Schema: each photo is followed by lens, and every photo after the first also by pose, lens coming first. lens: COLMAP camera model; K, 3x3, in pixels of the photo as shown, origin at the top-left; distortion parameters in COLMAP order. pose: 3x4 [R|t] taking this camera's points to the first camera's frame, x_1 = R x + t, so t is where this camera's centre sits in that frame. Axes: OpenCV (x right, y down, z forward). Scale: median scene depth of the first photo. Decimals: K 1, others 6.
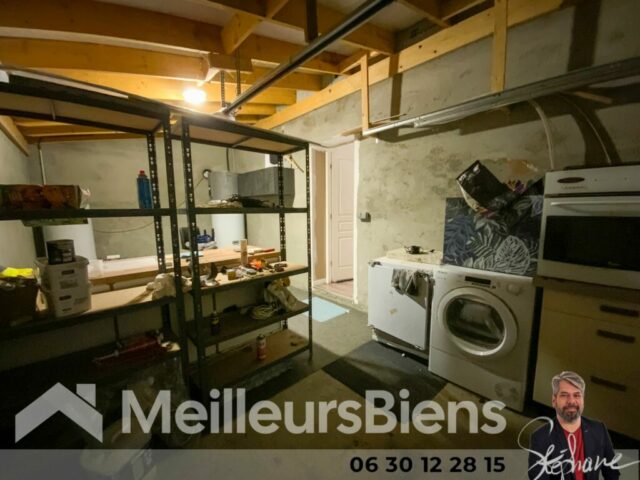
lens RADIAL K [[260.4, 0, 321.7], [0, 260.4, 241.3], [0, 0, 1]] dist [0.008263, -0.012989]
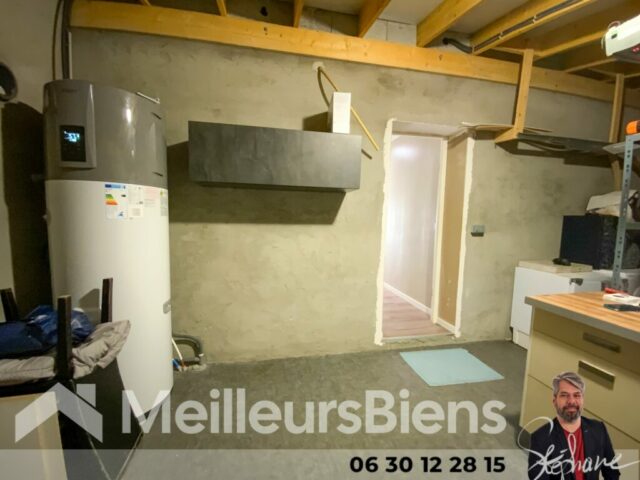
lens RADIAL K [[260.4, 0, 321.7], [0, 260.4, 241.3], [0, 0, 1]] dist [0.008263, -0.012989]
pose [[0.534604, -0.059697, 0.842992, -0.840511], [0.074977, 0.996919, 0.023049, -0.116372], [-0.841770, 0.050883, 0.537433, 0.981881]]
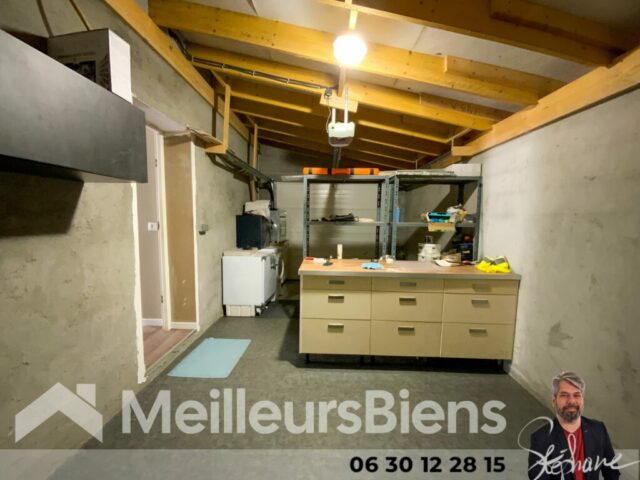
lens RADIAL K [[260.4, 0, 321.7], [0, 260.4, 241.3], [0, 0, 1]] dist [0.008263, -0.012989]
pose [[-0.718500, -0.064350, 0.692544, -0.809379], [0.071398, 0.983627, 0.165471, -0.177114], [-0.691852, 0.168337, -0.702142, 1.387085]]
